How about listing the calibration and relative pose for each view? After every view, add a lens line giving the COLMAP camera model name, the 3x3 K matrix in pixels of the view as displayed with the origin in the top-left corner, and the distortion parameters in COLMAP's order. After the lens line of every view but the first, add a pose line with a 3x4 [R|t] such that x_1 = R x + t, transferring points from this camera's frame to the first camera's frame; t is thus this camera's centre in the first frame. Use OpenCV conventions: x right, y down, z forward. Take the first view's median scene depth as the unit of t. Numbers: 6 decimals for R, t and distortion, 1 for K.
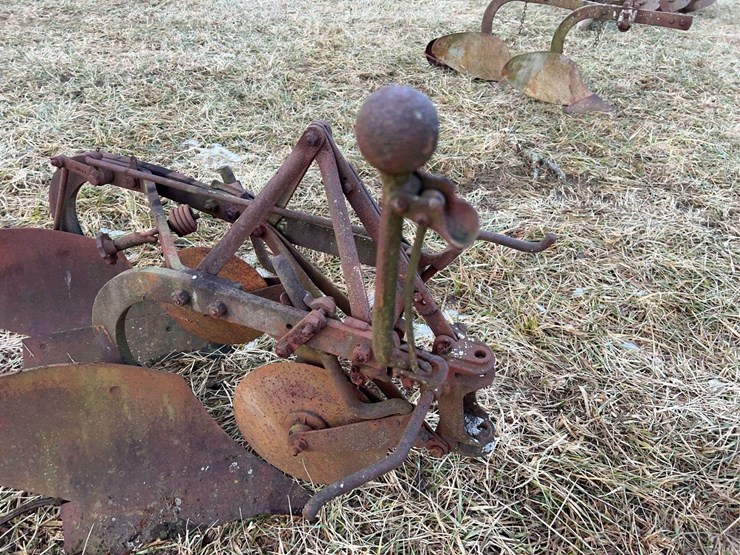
lens RADIAL K [[561.8, 0, 369.4], [0, 561.8, 275.6], [0, 0, 1]] dist [0.046684, -0.054565]
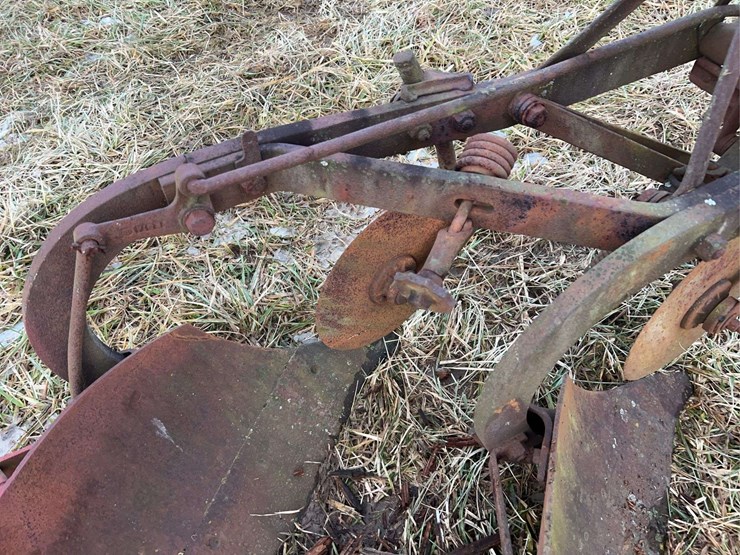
lens RADIAL K [[561.8, 0, 368.8], [0, 561.8, 277.8], [0, 0, 1]] dist [0.046684, -0.054565]
pose [[0.665120, -0.630722, 0.399756, -0.611967], [0.499280, 0.773700, 0.390010, -0.248656], [-0.555279, -0.059813, 0.829510, 0.540582]]
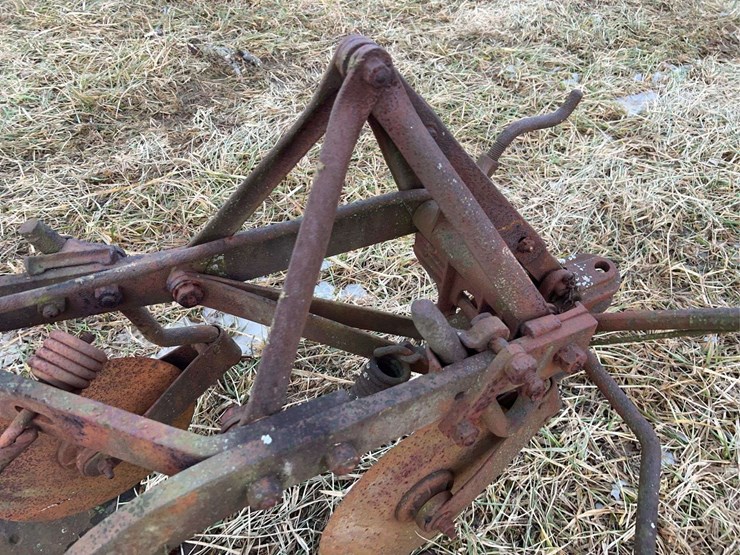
lens RADIAL K [[561.8, 0, 369.0], [0, 561.8, 269.8], [0, 0, 1]] dist [0.046684, -0.054565]
pose [[0.680635, -0.525586, 0.510387, -0.318158], [0.437987, 0.850371, 0.291610, -0.169724], [-0.587284, 0.025063, 0.808992, 0.415260]]
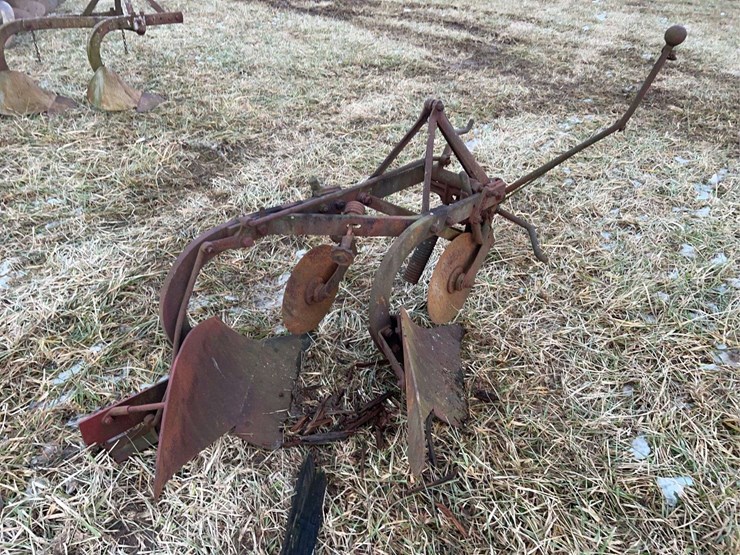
lens RADIAL K [[561.8, 0, 373.8], [0, 561.8, 274.9], [0, 0, 1]] dist [0.046684, -0.054565]
pose [[0.399532, -0.538239, 0.742074, -1.273615], [0.522696, 0.798763, 0.297937, -0.325124], [-0.753102, 0.268844, 0.600467, 0.146012]]
